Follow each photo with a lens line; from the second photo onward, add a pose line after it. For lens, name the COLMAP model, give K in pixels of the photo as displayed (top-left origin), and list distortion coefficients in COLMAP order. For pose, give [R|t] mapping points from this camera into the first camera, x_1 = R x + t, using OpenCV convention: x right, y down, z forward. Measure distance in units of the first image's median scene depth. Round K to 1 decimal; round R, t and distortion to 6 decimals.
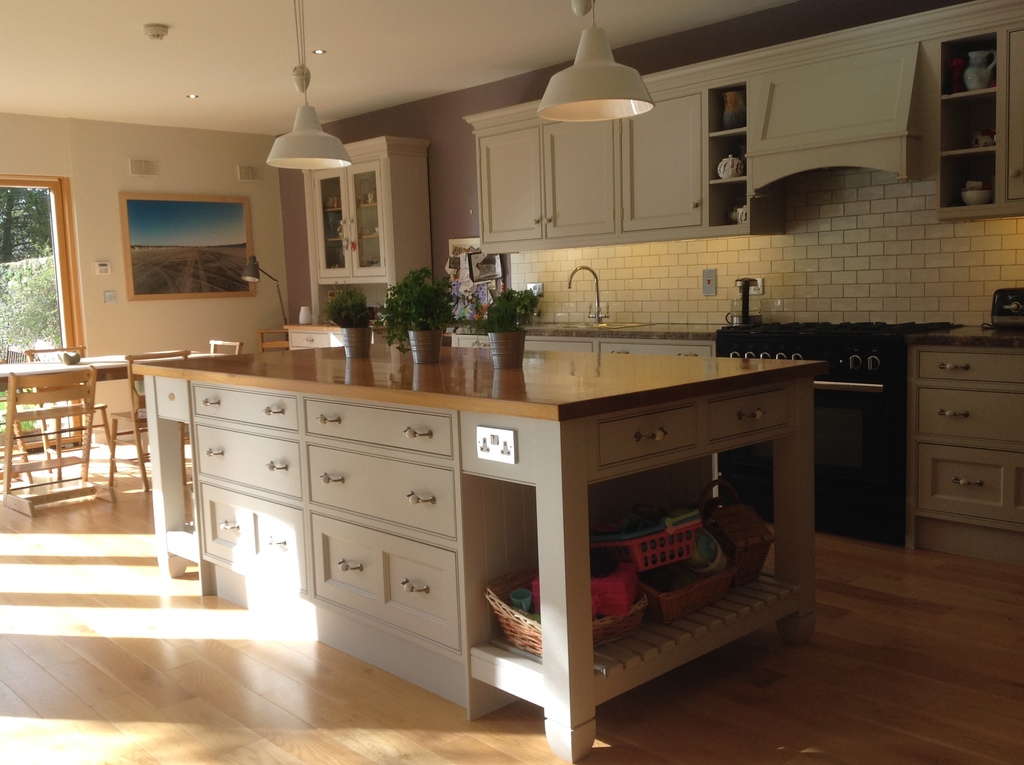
lens RADIAL K [[979.6, 0, 512.0], [0, 979.6, 382.5], [0, 0, 1]] dist [0.215091, -0.475788]
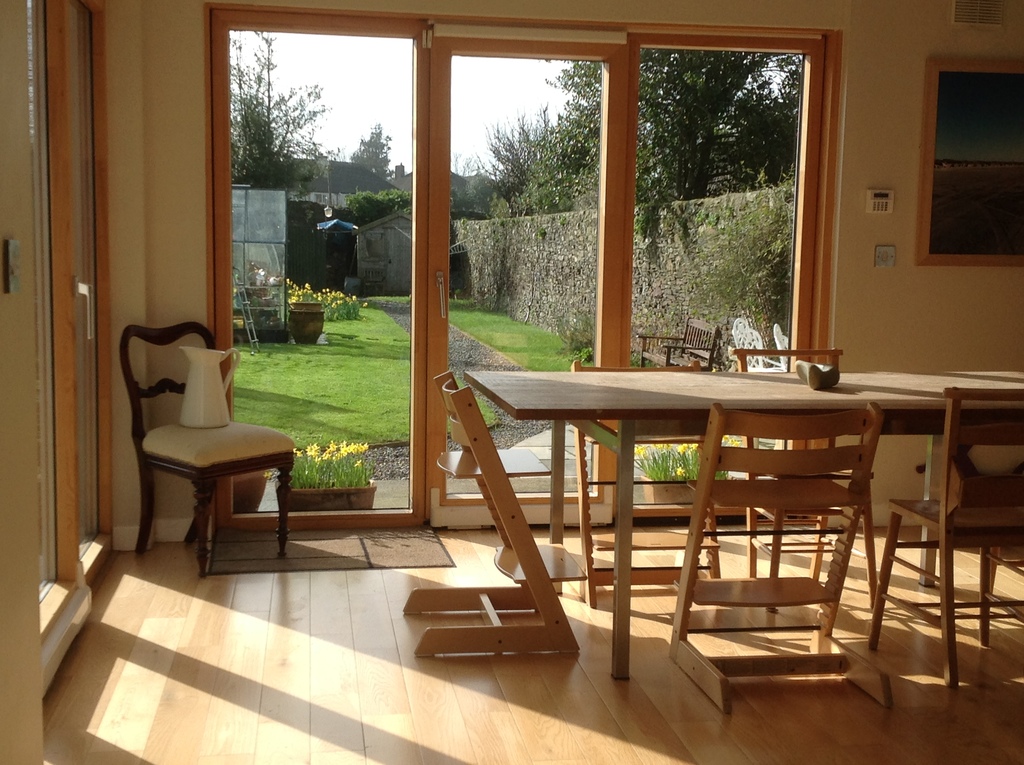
lens RADIAL K [[1314.0, 0, 439.3], [0, 1314.0, 401.7], [0, 0, 1]] dist [0.034186, 0.018160]
pose [[0.796232, 0.115523, -0.593859, -0.169310], [-0.101699, 0.993190, 0.056850, -0.024853], [0.596382, 0.015129, 0.802558, 0.304692]]
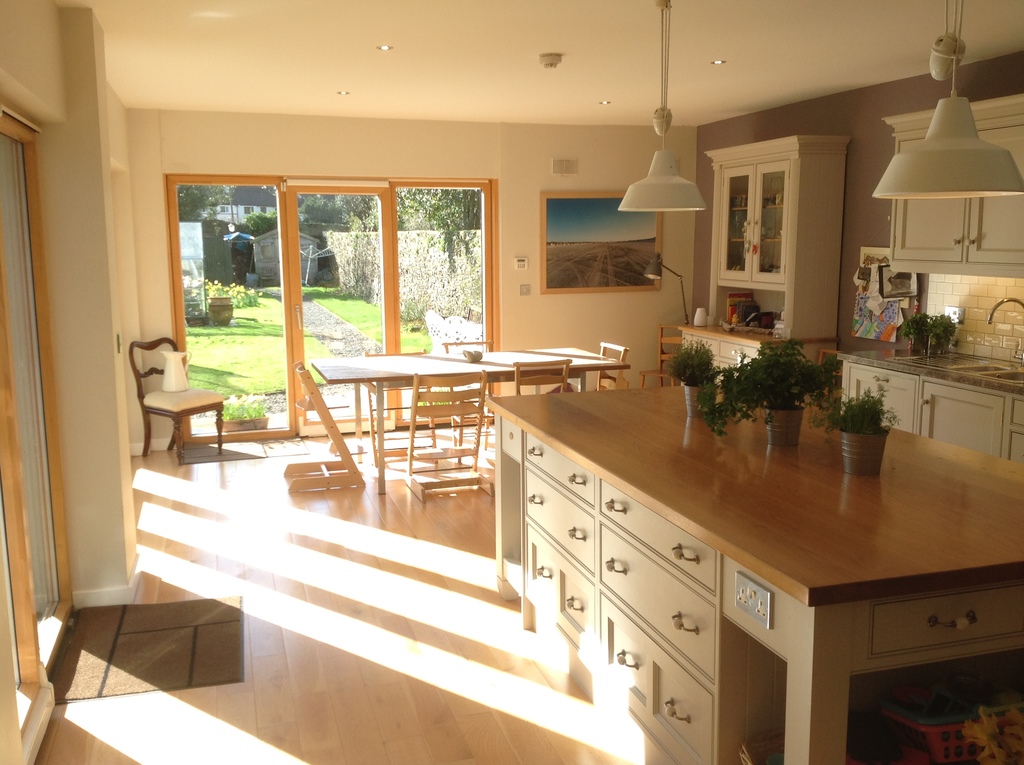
lens RADIAL K [[979.6, 0, 512.0], [0, 979.6, 382.5], [0, 0, 1]] dist [0.215091, -0.475788]
pose [[0.895537, 0.098023, -0.434056, 0.057815], [-0.073286, 0.994606, 0.073409, -0.065659], [0.438911, -0.033930, 0.897890, 0.041050]]
